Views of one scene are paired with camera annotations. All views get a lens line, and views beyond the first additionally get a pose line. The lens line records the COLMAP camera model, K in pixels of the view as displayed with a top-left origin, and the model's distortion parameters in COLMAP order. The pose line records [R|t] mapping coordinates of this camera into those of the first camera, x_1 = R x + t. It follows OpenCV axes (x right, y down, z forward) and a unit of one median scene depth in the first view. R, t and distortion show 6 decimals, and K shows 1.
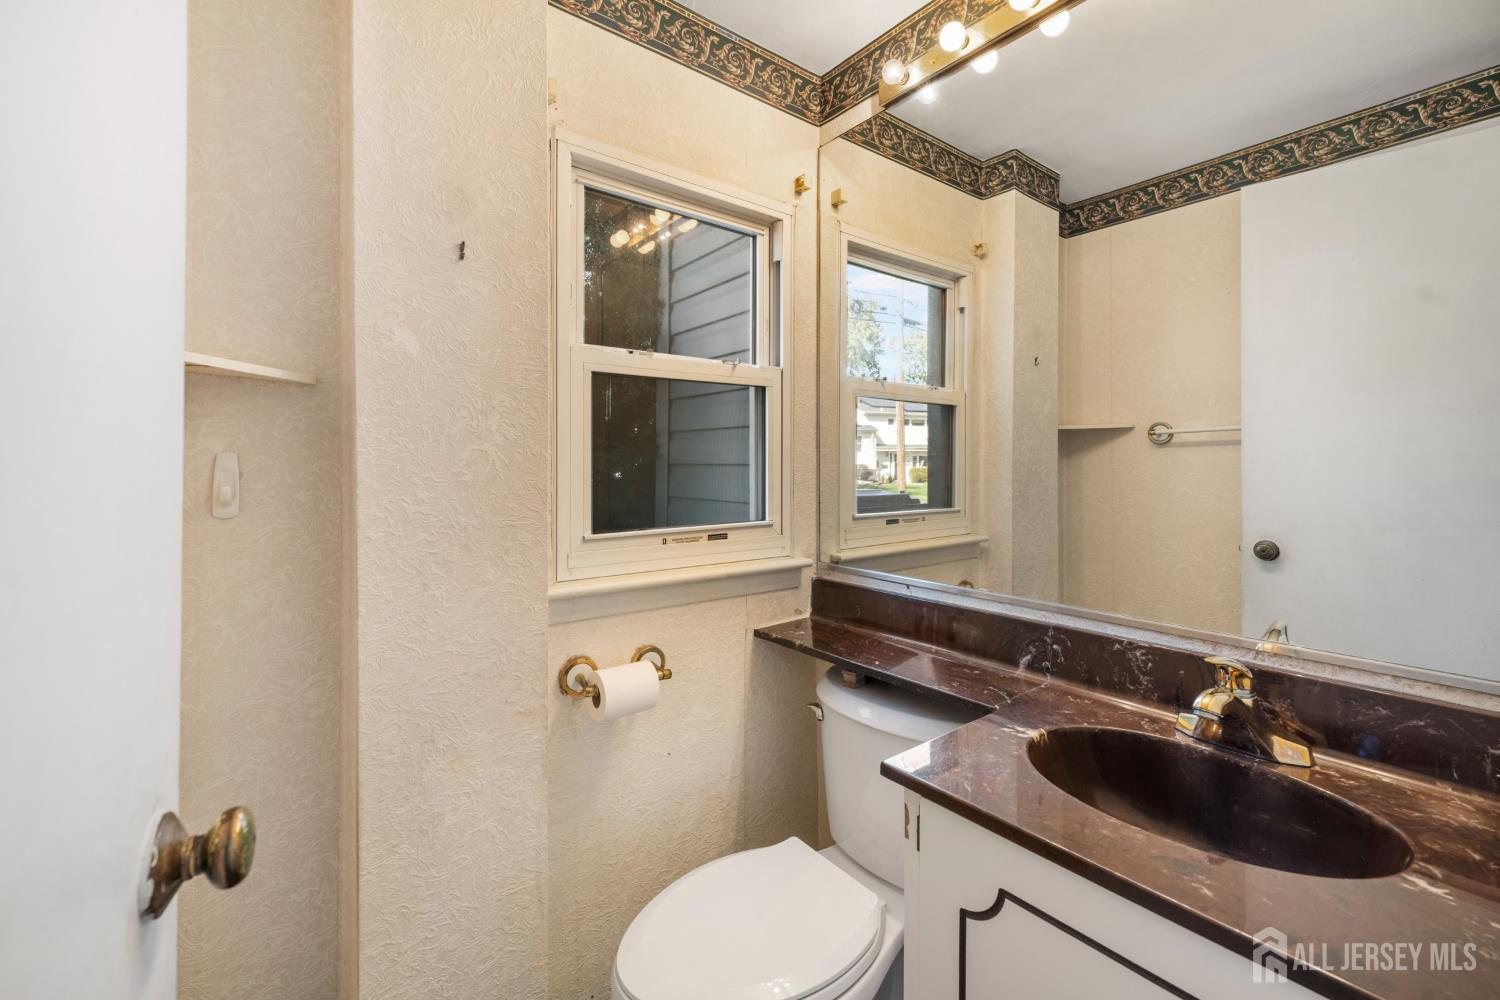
lens RADIAL K [[627.2, 0, 746.8], [0, 627.2, 468.0], [0, 0, 1]] dist [0.000007, -0.000004]
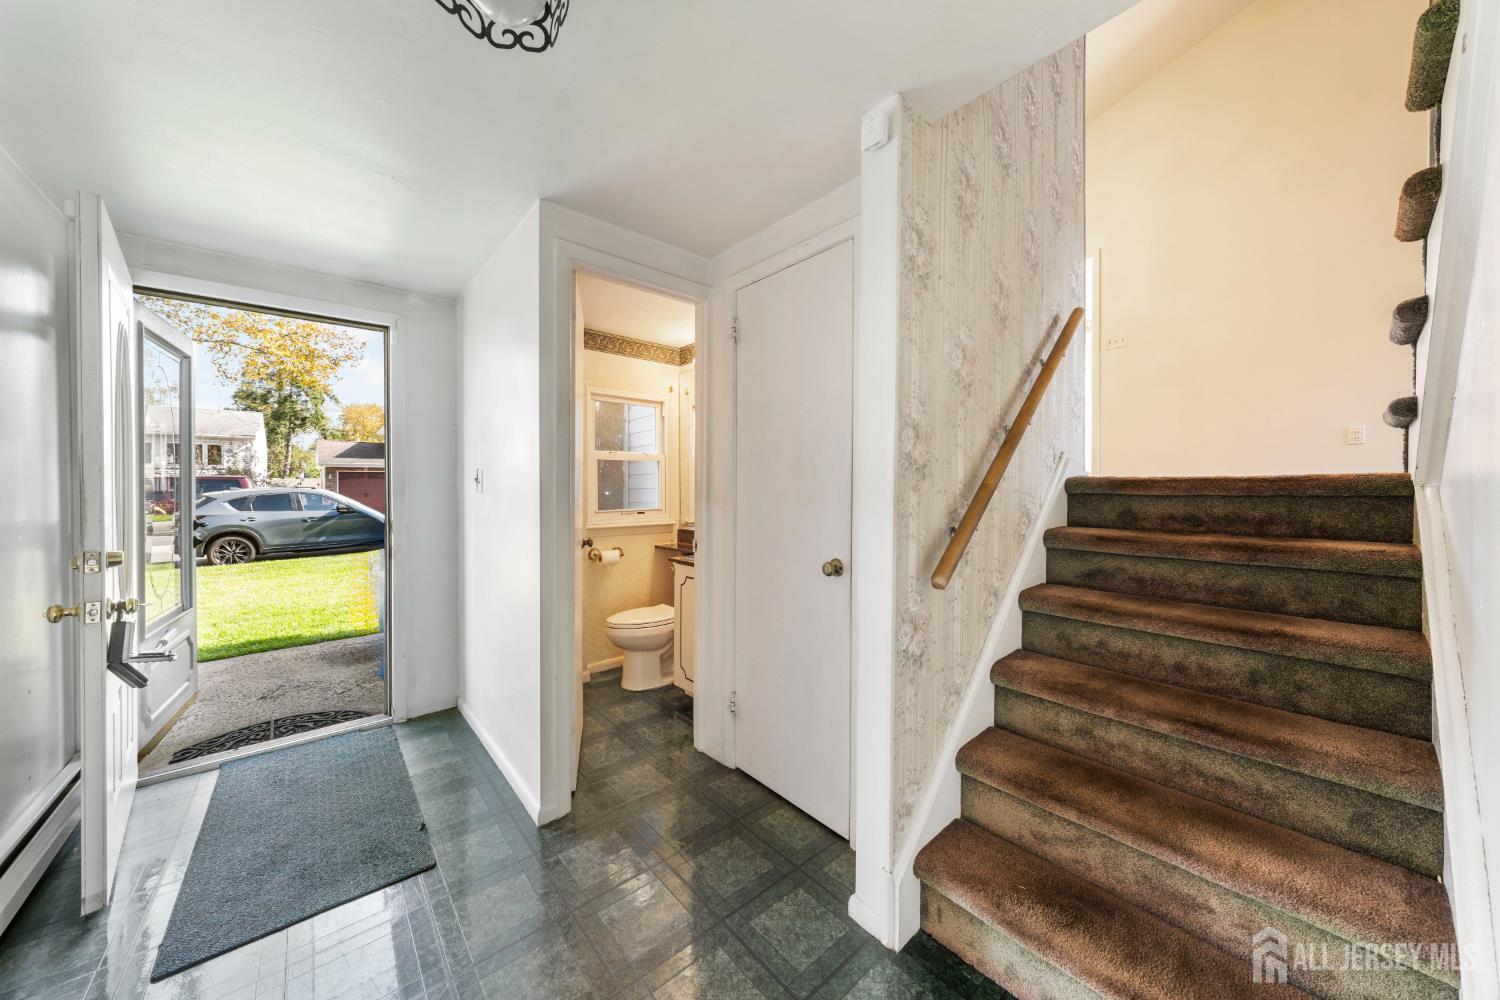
lens RADIAL K [[518.2, 0, 751.3], [0, 518.2, 491.0], [0, 0, 1]] dist [0.000751, 0.000088]
pose [[0.998145, -0.007504, 0.060409, 0.301954], [0.007141, 0.999955, 0.006228, -0.005093], [-0.060453, -0.005785, 0.998154, -1.362326]]
